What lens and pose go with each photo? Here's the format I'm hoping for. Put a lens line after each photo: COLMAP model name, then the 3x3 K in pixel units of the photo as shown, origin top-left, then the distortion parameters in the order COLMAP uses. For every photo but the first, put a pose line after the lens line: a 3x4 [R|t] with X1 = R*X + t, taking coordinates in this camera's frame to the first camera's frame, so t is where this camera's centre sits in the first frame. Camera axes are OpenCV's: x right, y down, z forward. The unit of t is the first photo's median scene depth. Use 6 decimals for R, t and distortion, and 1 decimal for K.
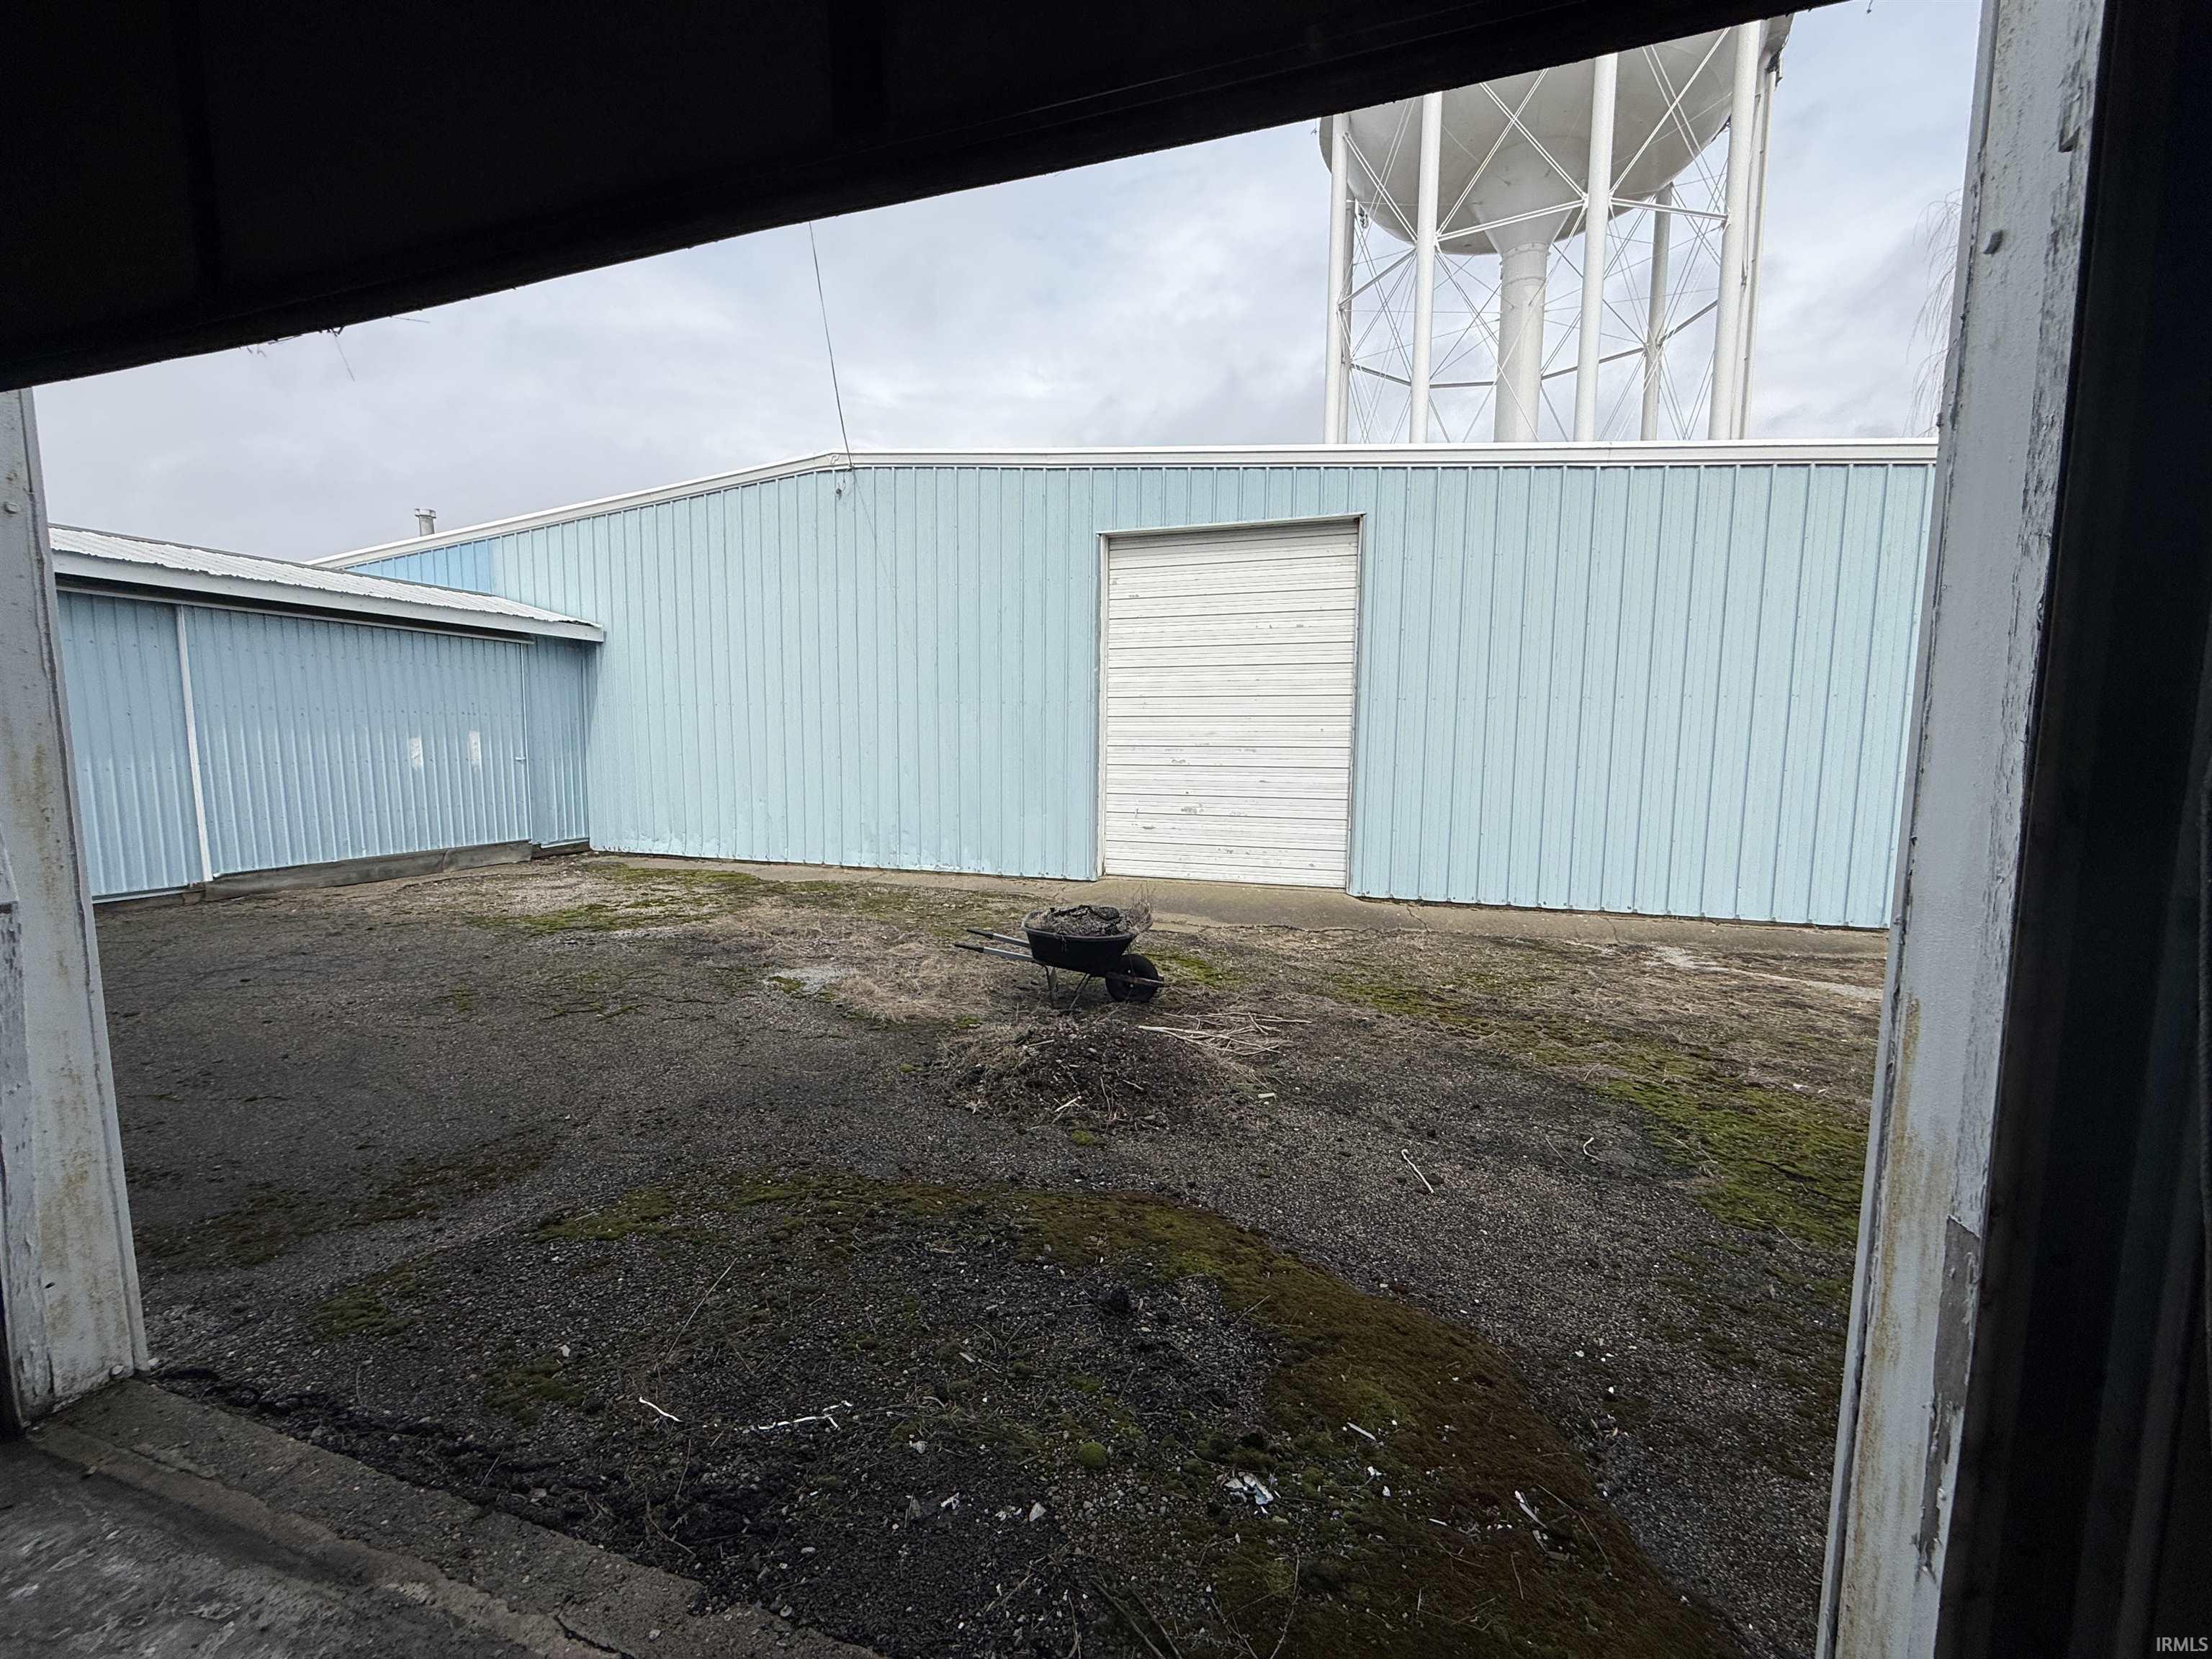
lens RADIAL K [[879.8, 0, 1100.4], [0, 879.8, 828.2], [0, 0, 1]] dist [0.000879, 0.000152]
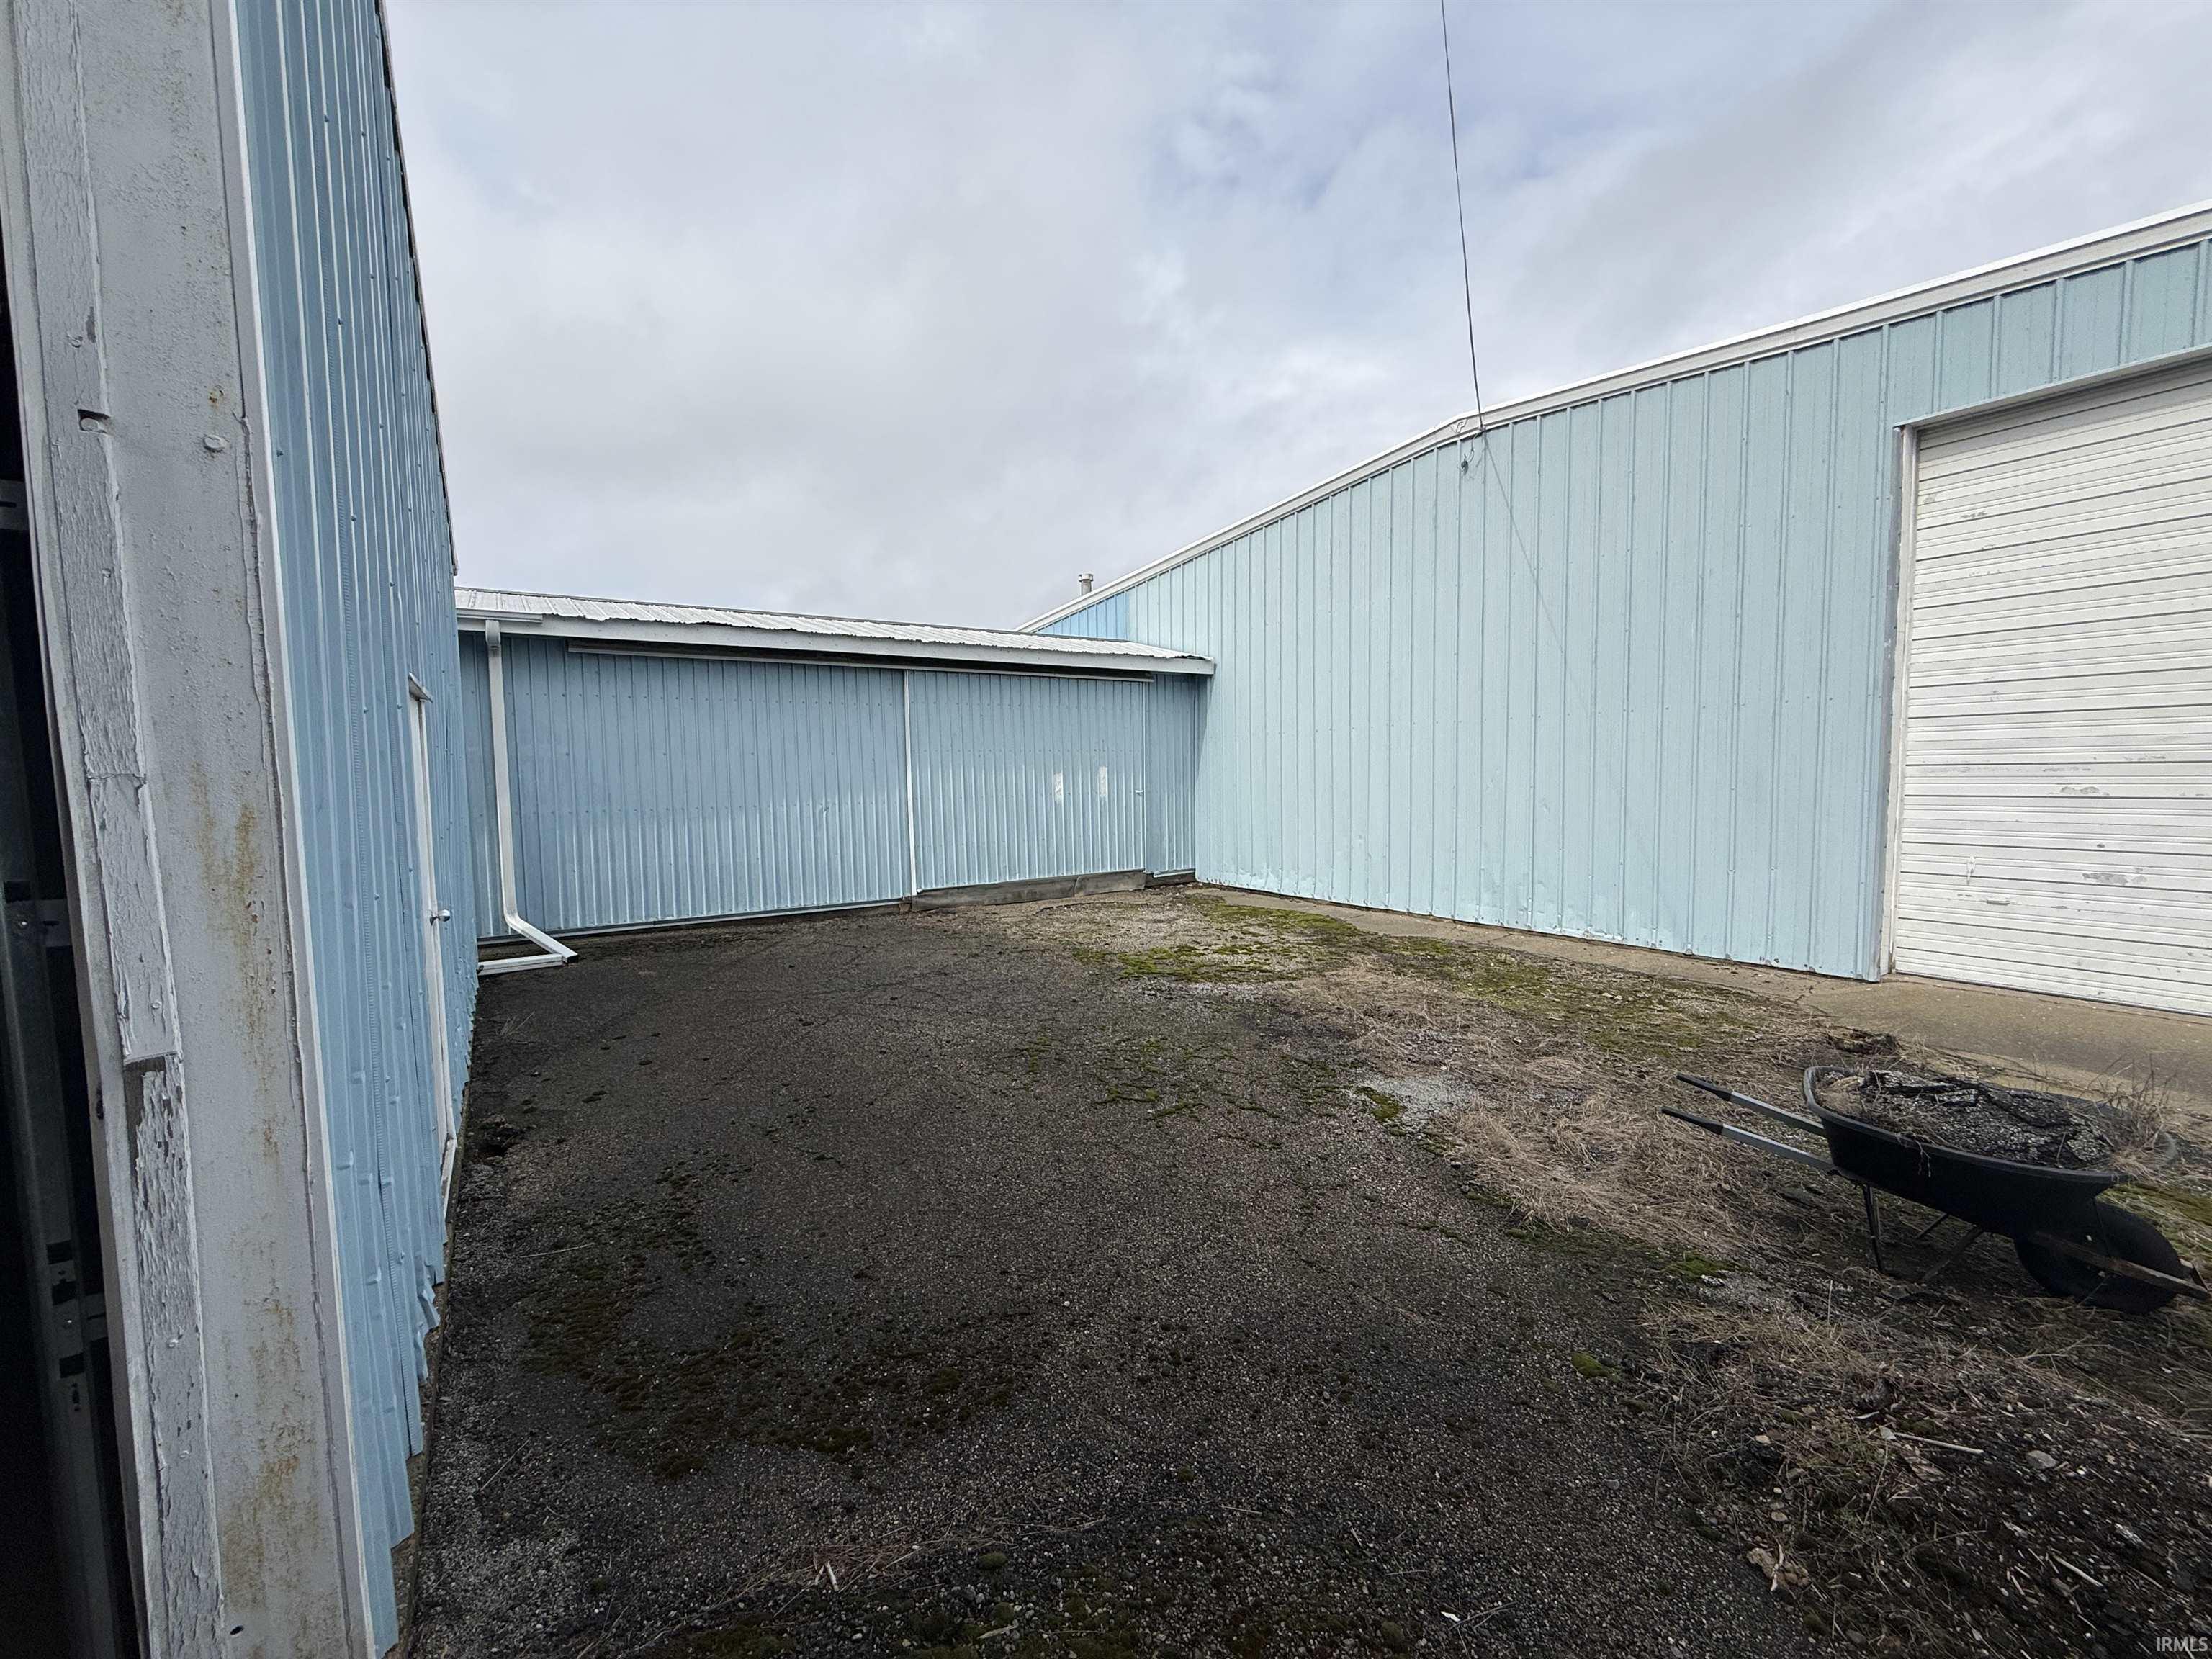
lens RADIAL K [[879.8, 0, 1100.4], [0, 879.8, 828.2], [0, 0, 1]] dist [0.000879, 0.000152]
pose [[0.788654, 0.019392, -0.614531, -0.089442], [-0.038136, 0.999121, -0.017414, -0.026506], [0.613653, 0.037170, 0.788701, 0.257087]]
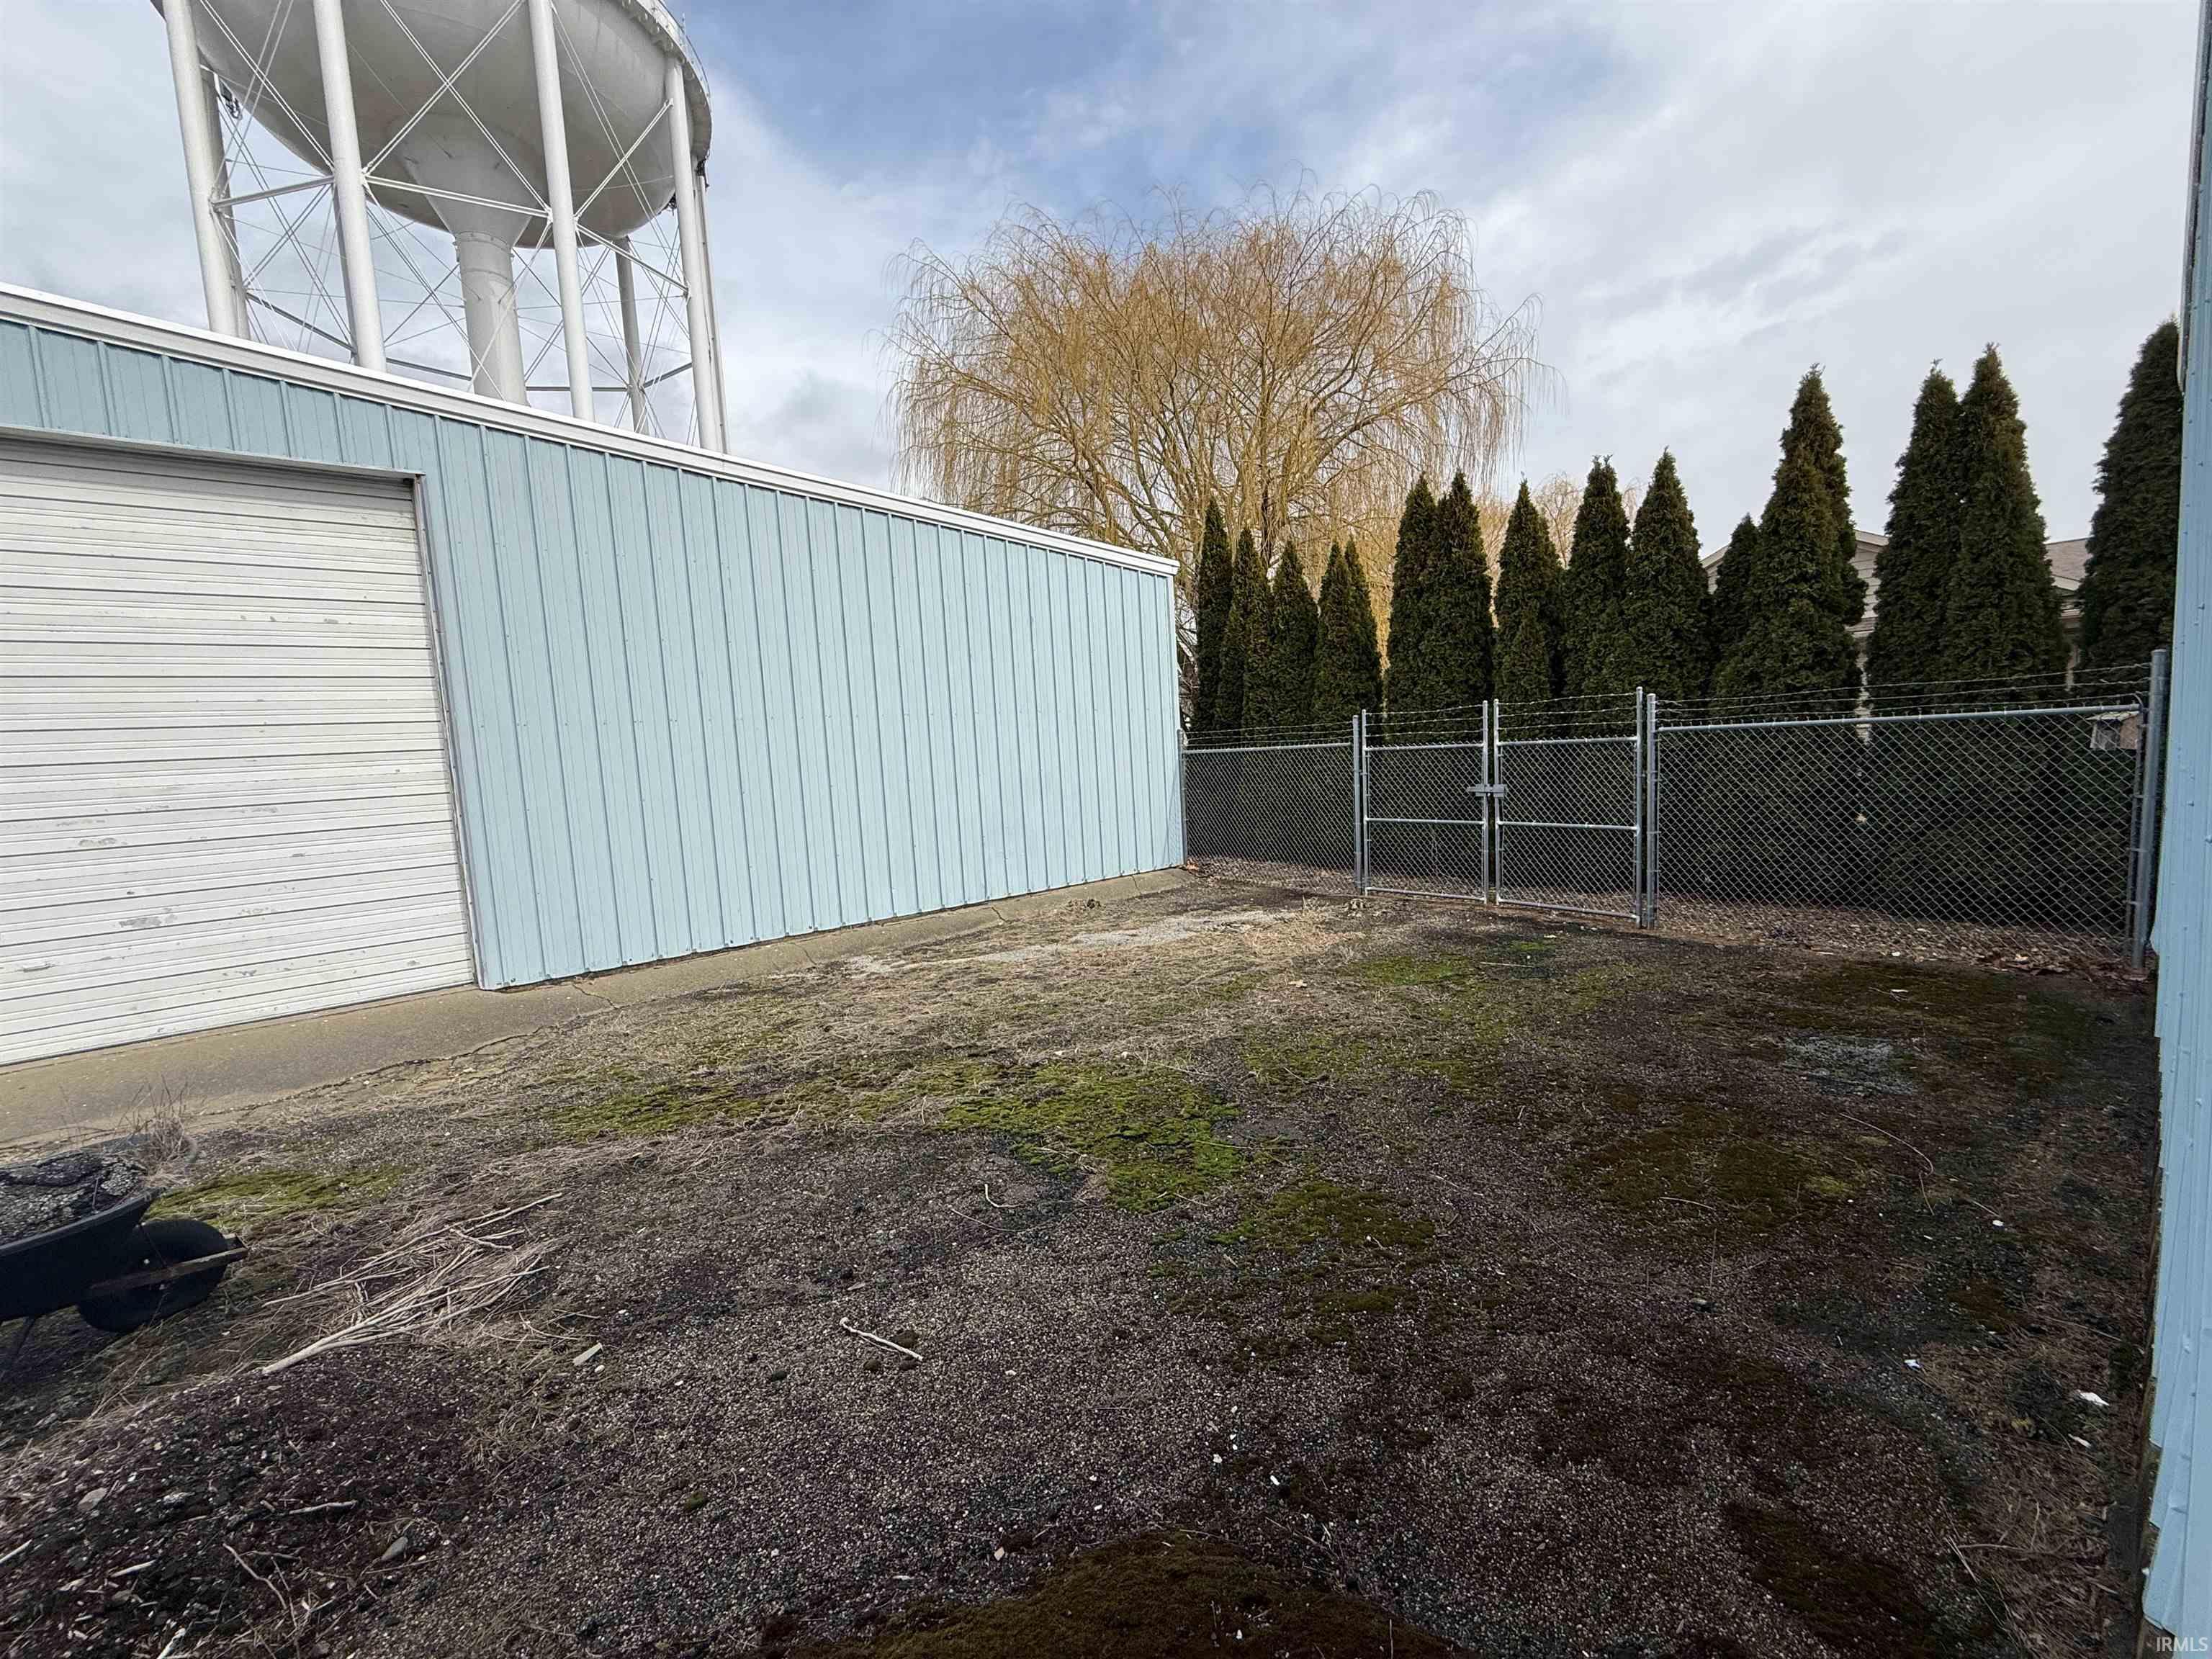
lens RADIAL K [[879.8, 0, 1100.4], [0, 879.8, 828.2], [0, 0, 1]] dist [0.000879, 0.000152]
pose [[0.536050, -0.116639, 0.836090, -0.060281], [0.144968, 0.988415, 0.044944, -0.023870], [-0.831646, 0.097114, 0.546749, 0.216223]]
